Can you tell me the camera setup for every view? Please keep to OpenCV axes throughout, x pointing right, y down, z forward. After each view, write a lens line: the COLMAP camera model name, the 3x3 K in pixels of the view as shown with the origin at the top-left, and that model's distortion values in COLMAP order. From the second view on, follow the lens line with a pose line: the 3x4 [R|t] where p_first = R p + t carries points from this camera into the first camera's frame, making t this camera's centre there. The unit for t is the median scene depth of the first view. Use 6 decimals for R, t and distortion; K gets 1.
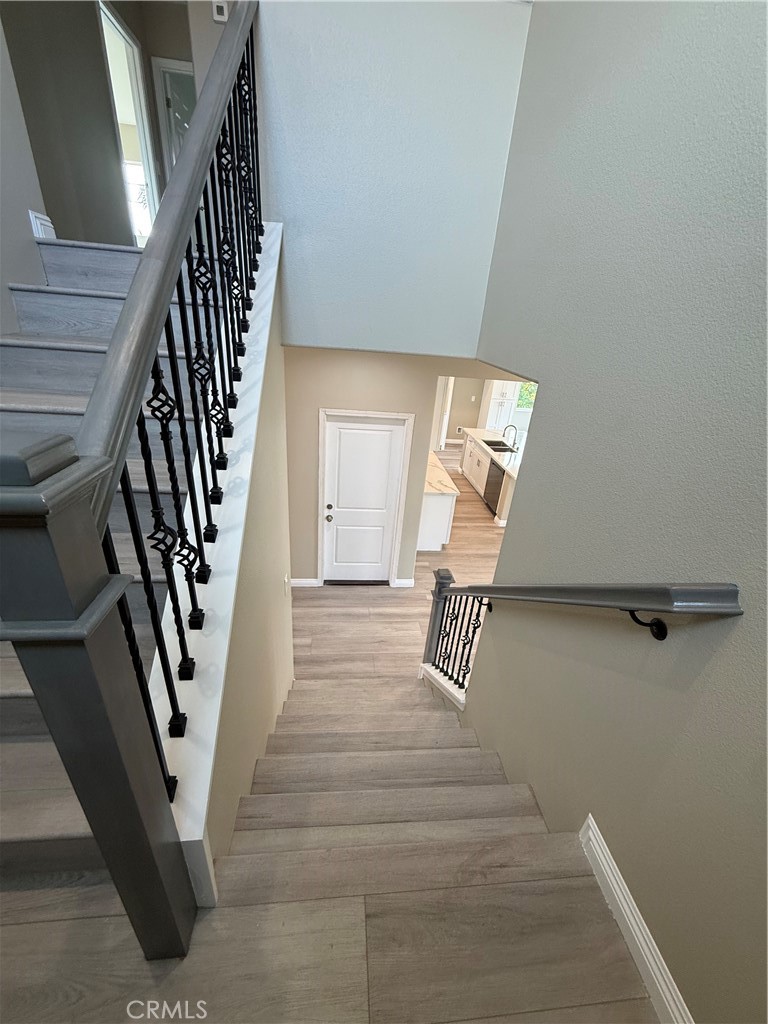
lens RADIAL K [[409.7, 0, 383.1], [0, 409.7, 508.7], [0, 0, 1]] dist [0.000132, -0.000288]
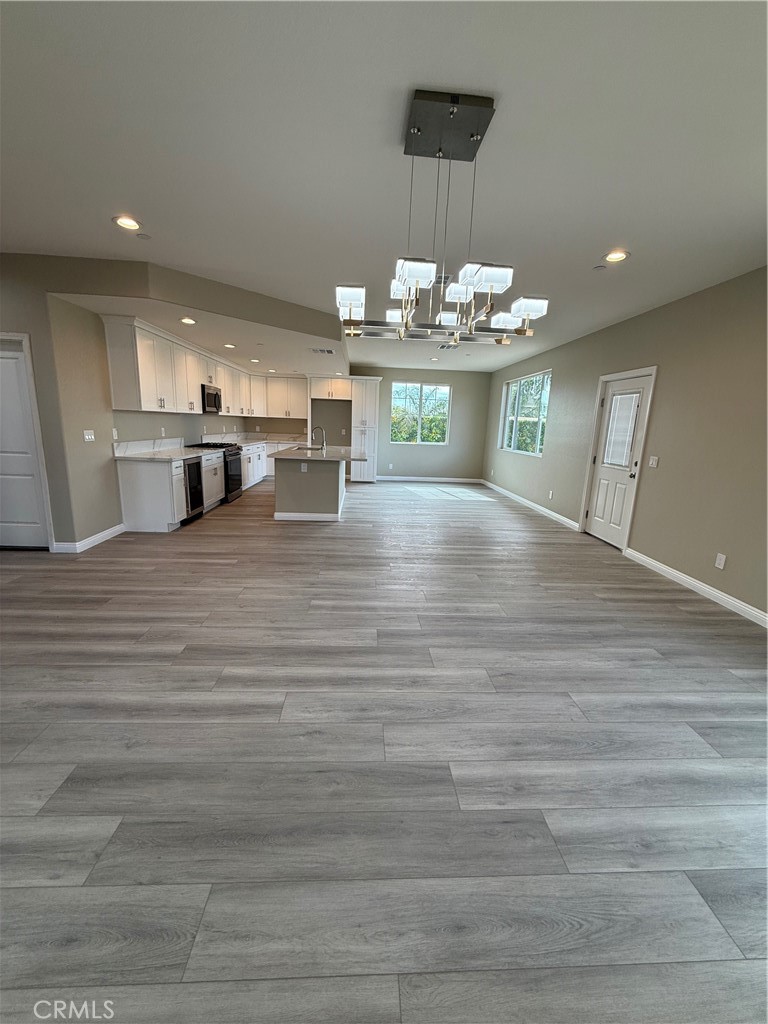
lens RADIAL K [[409.7, 0, 383.1], [0, 409.7, 508.7], [0, 0, 1]] dist [0.000132, -0.000288]
pose [[0.998569, -0.026214, -0.046618, 0.682648], [0.014058, 0.969641, -0.244130, 0.292164], [0.051602, 0.243125, 0.968621, 0.180926]]
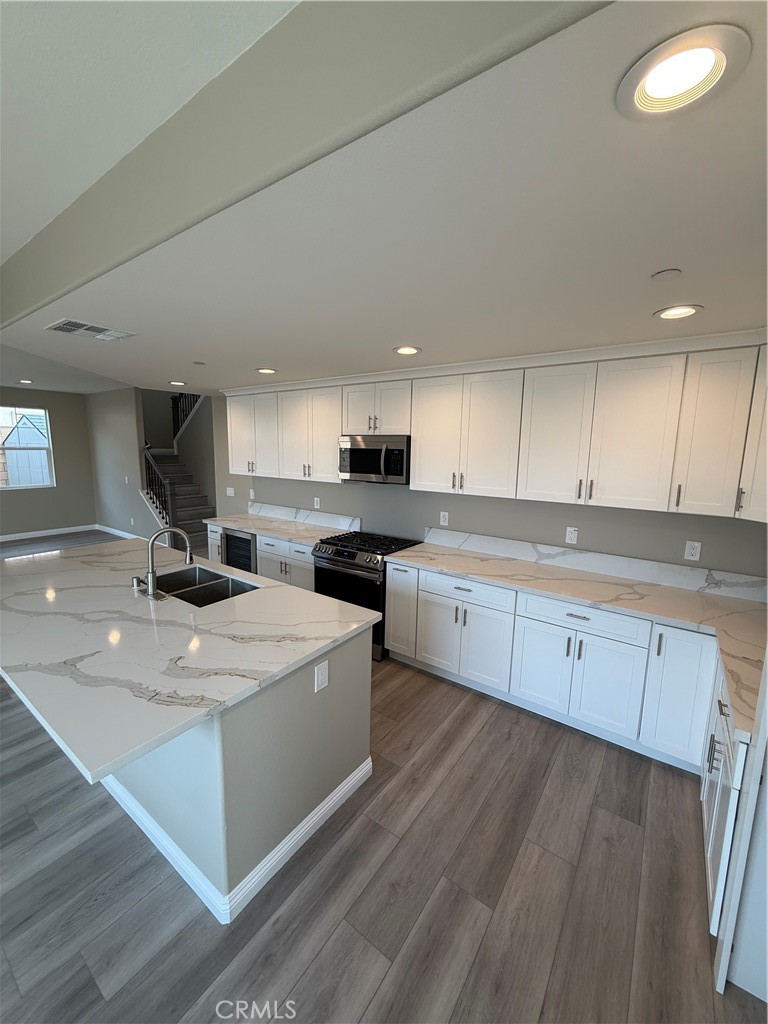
lens RADIAL K [[409.7, 0, 383.1], [0, 409.7, 508.7], [0, 0, 1]] dist [0.000132, -0.000288]
pose [[-0.654854, 0.024647, -0.755353, 0.604508], [-0.387517, 0.847128, 0.363600, -0.538171], [0.648843, 0.530817, -0.545194, 1.727490]]
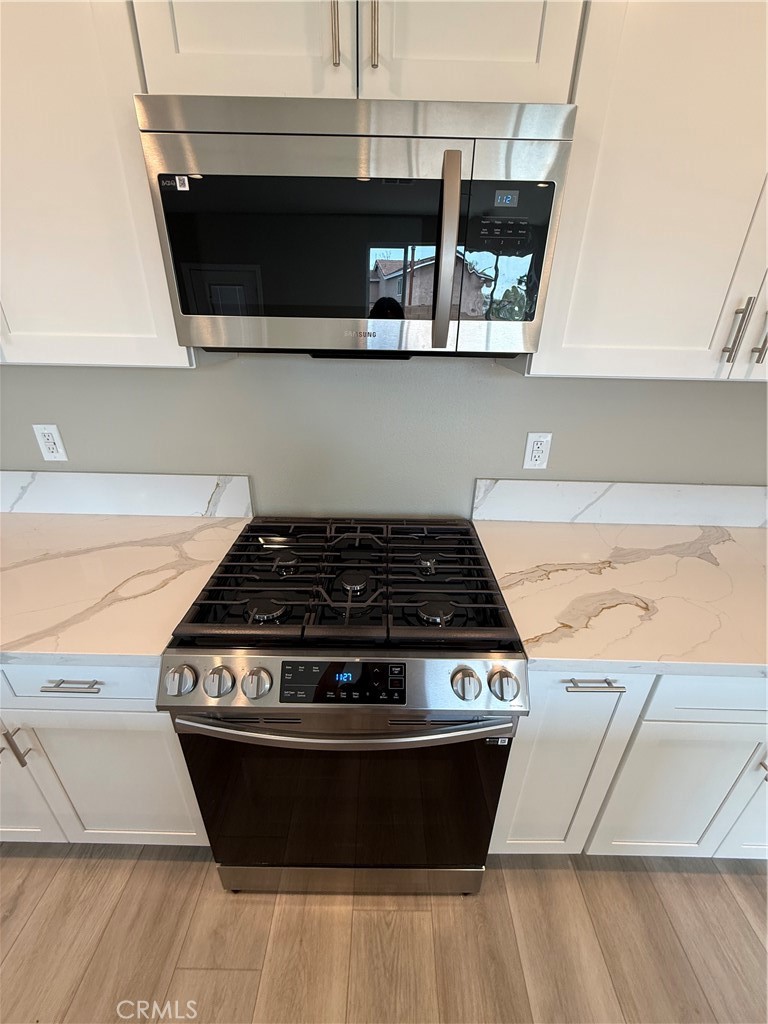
lens RADIAL K [[409.7, 0, 383.1], [0, 409.7, 508.7], [0, 0, 1]] dist [0.000132, -0.000288]
pose [[-0.099133, 0.357321, -0.928706, 0.274268], [-0.456221, 0.813110, 0.361544, -0.333722], [0.884327, 0.459536, 0.082411, 1.341855]]
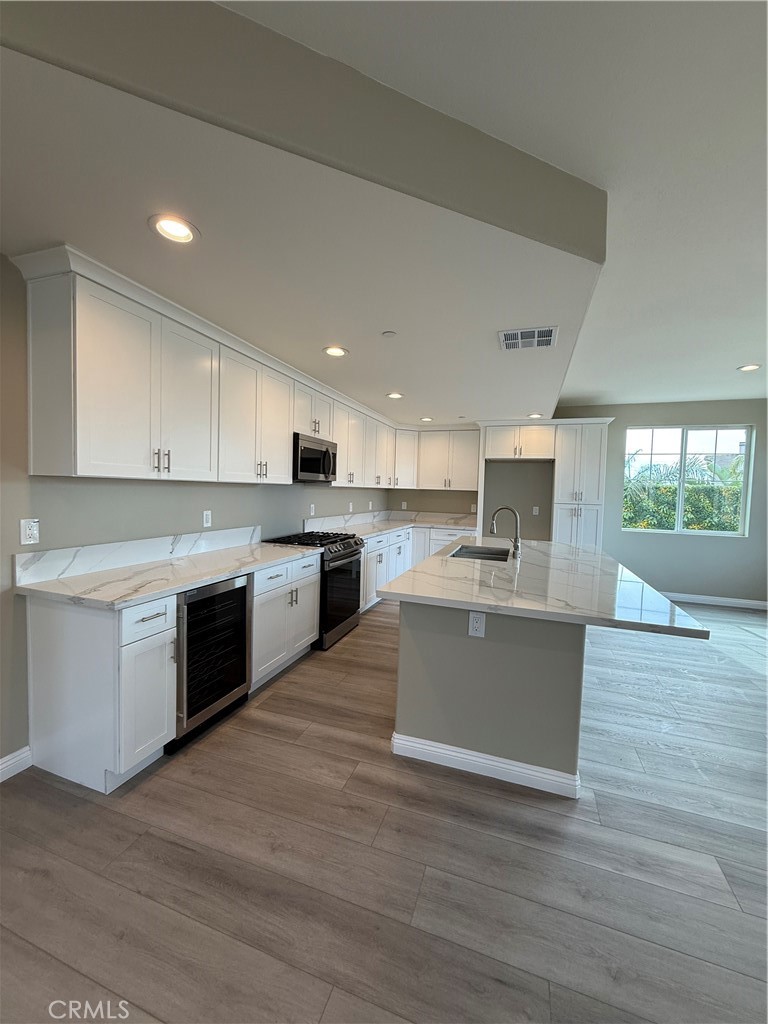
lens RADIAL K [[409.7, 0, 383.1], [0, 409.7, 508.7], [0, 0, 1]] dist [0.000132, -0.000288]
pose [[0.907943, -0.027619, -0.418183, 0.514670], [-0.147031, 0.913412, -0.379553, -0.013617], [0.392456, 0.406098, 0.825265, 0.779685]]
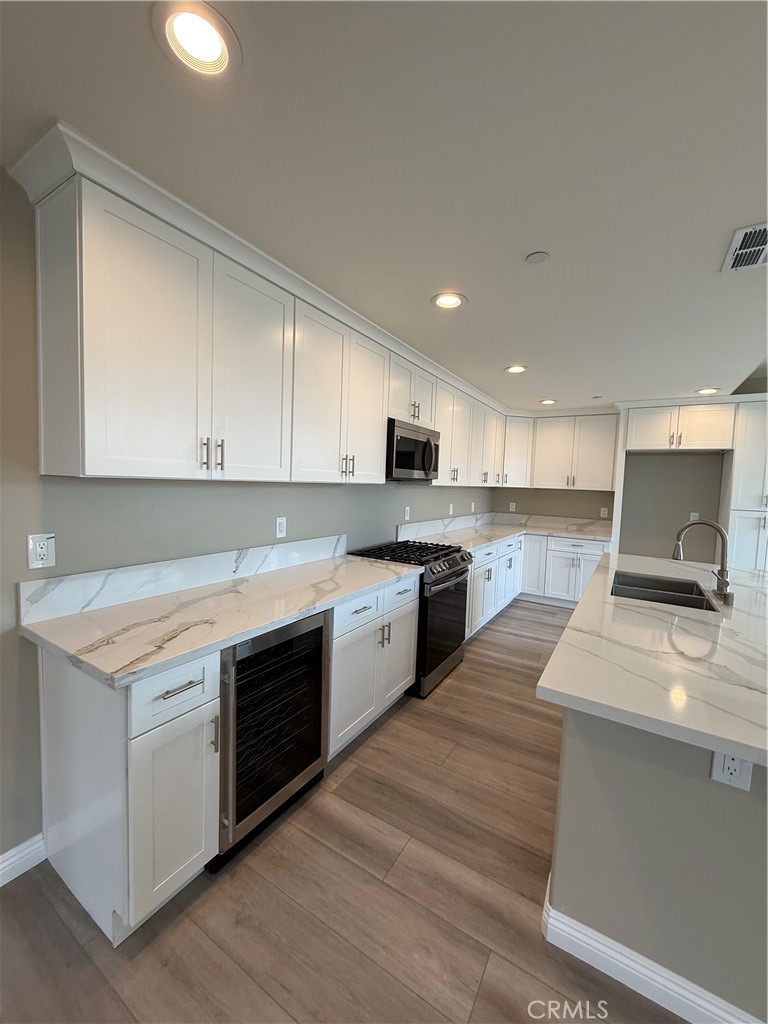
lens RADIAL K [[409.7, 0, 383.1], [0, 409.7, 508.7], [0, 0, 1]] dist [0.000132, -0.000288]
pose [[0.798921, -0.004979, -0.601415, 0.416729], [-0.239875, 0.914353, -0.326220, -0.079839], [0.551530, 0.404888, 0.729301, 0.883469]]
